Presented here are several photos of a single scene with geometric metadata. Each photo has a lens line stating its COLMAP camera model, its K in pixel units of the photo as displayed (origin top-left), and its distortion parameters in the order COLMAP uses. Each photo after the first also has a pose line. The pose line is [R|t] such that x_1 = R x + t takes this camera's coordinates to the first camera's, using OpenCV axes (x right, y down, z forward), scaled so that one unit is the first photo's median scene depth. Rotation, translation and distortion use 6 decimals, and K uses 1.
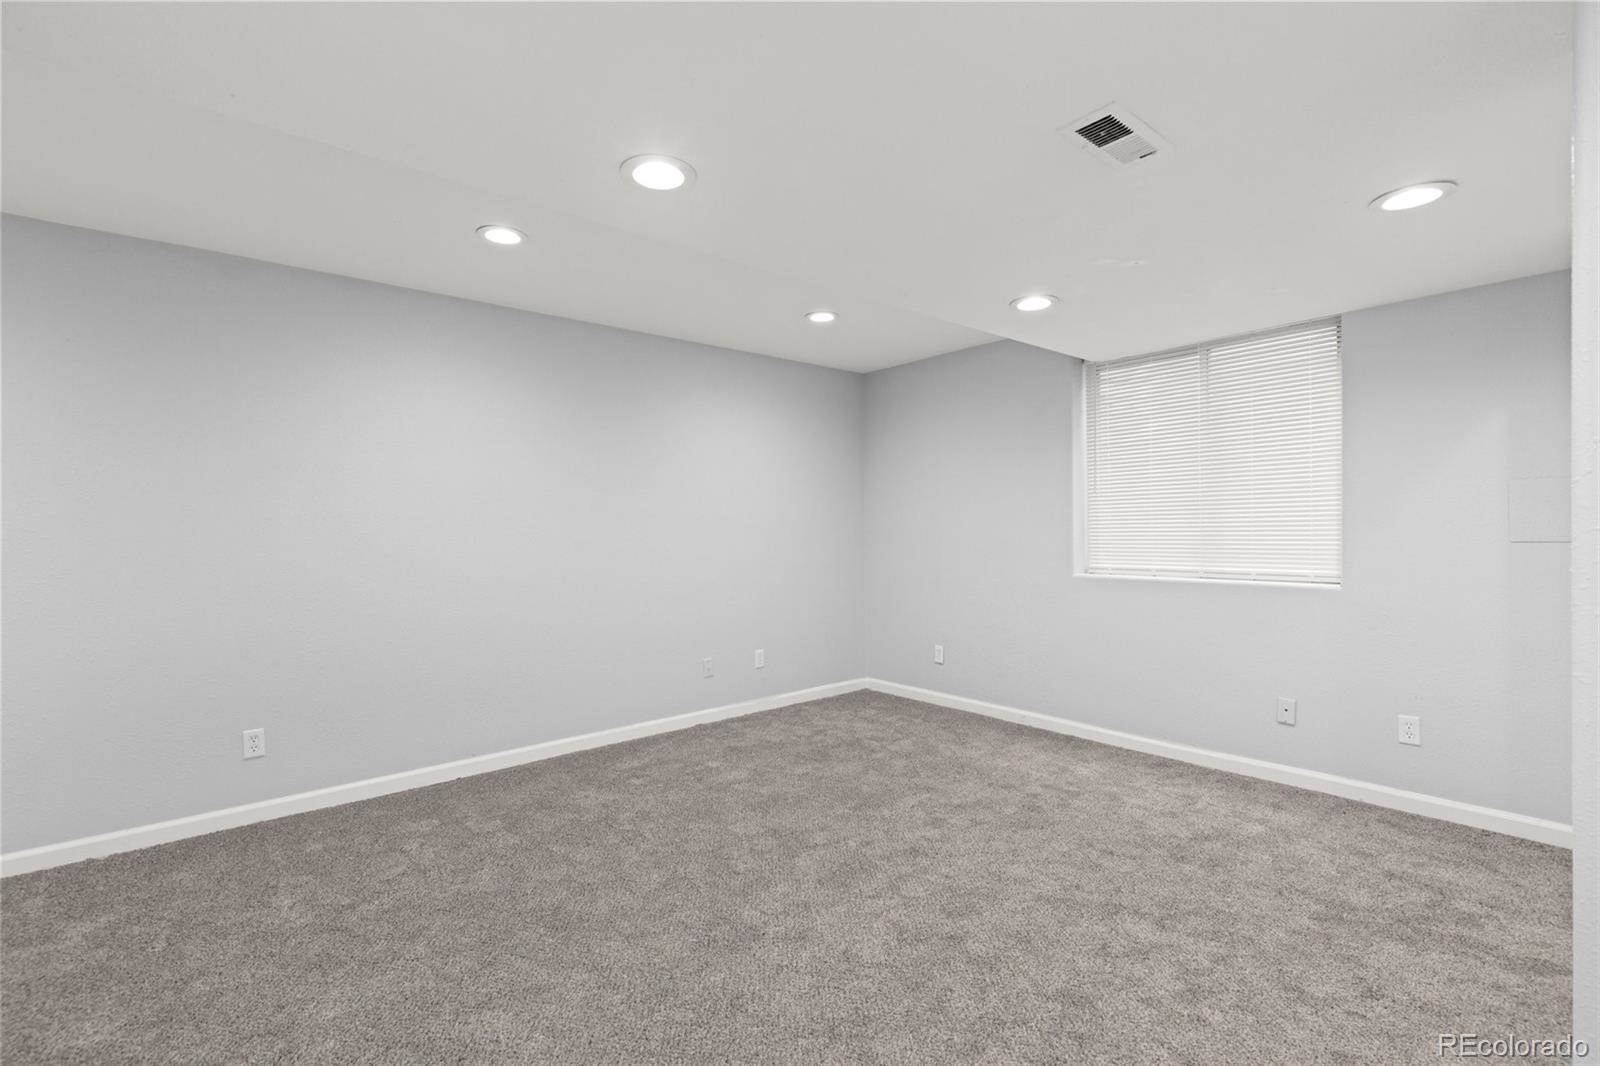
lens RADIAL K [[713.4, 0, 812.6], [0, 713.4, 534.0], [0, 0, 1]] dist [0.001079, 0.000064]
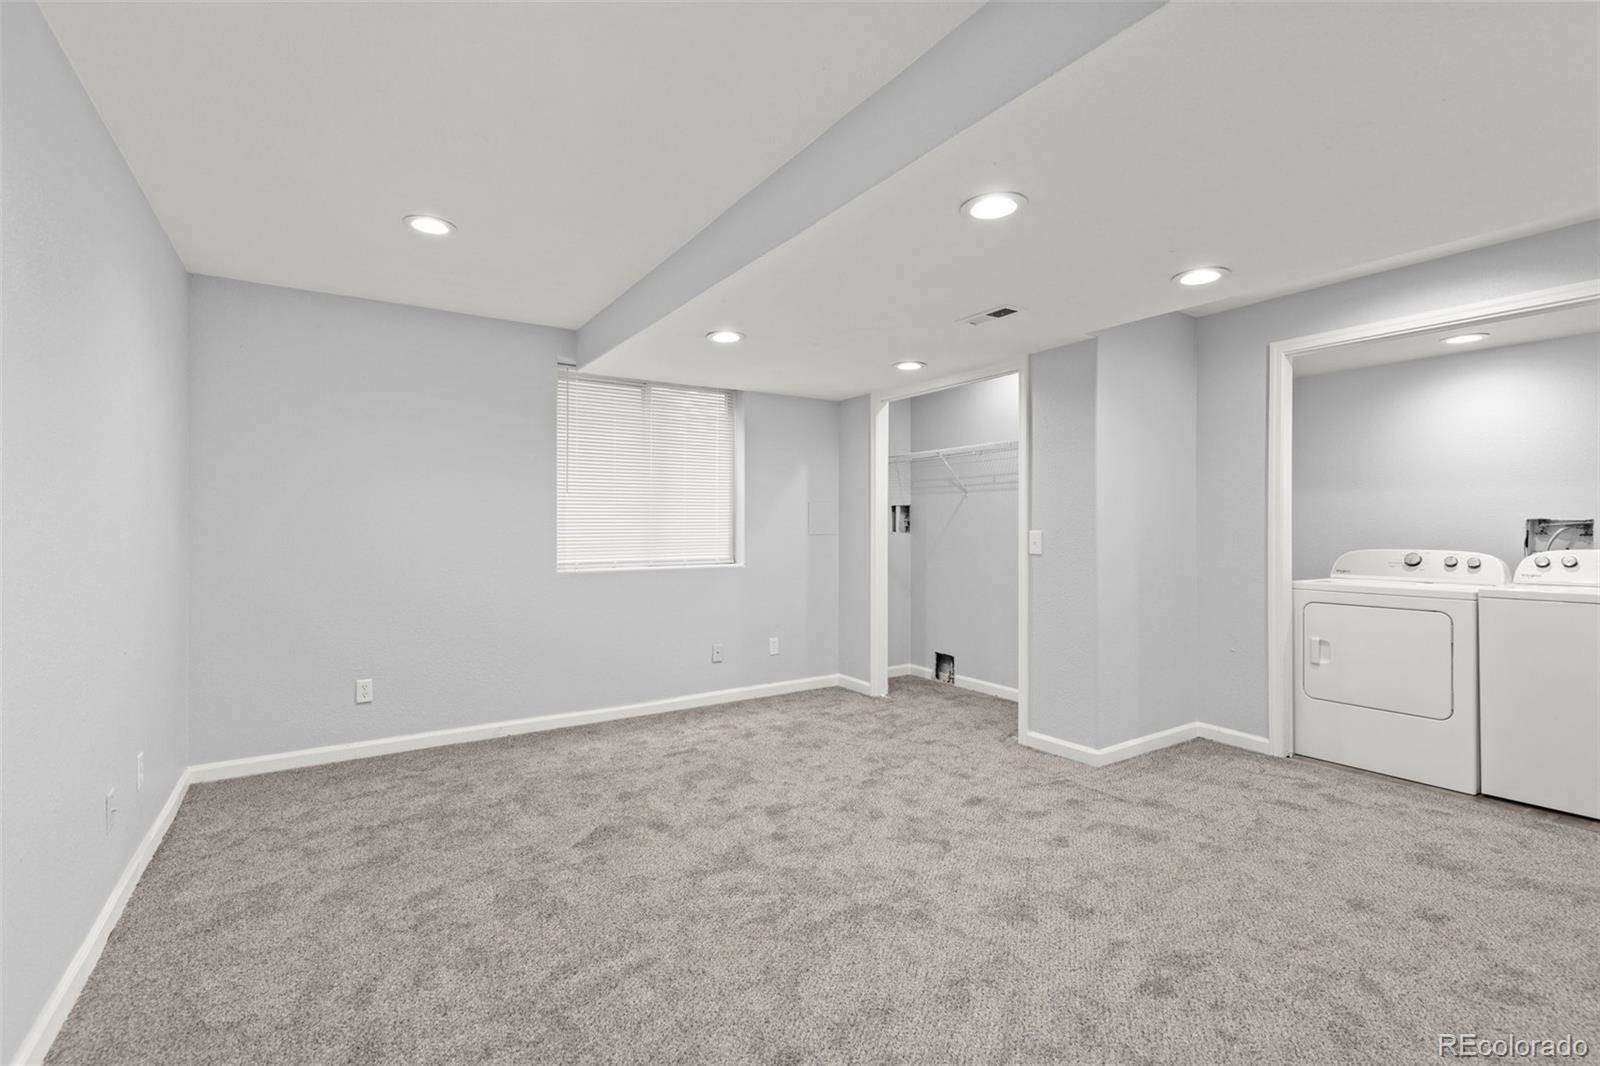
lens RADIAL K [[713.4, 0, 806.0], [0, 713.4, 526.7], [0, 0, 1]] dist [0.001079, 0.000064]
pose [[0.123280, 0.007192, 0.992346, -0.692335], [0.001219, 0.999972, -0.007399, 0.000915], [-0.992371, 0.002122, 0.123267, 0.583844]]
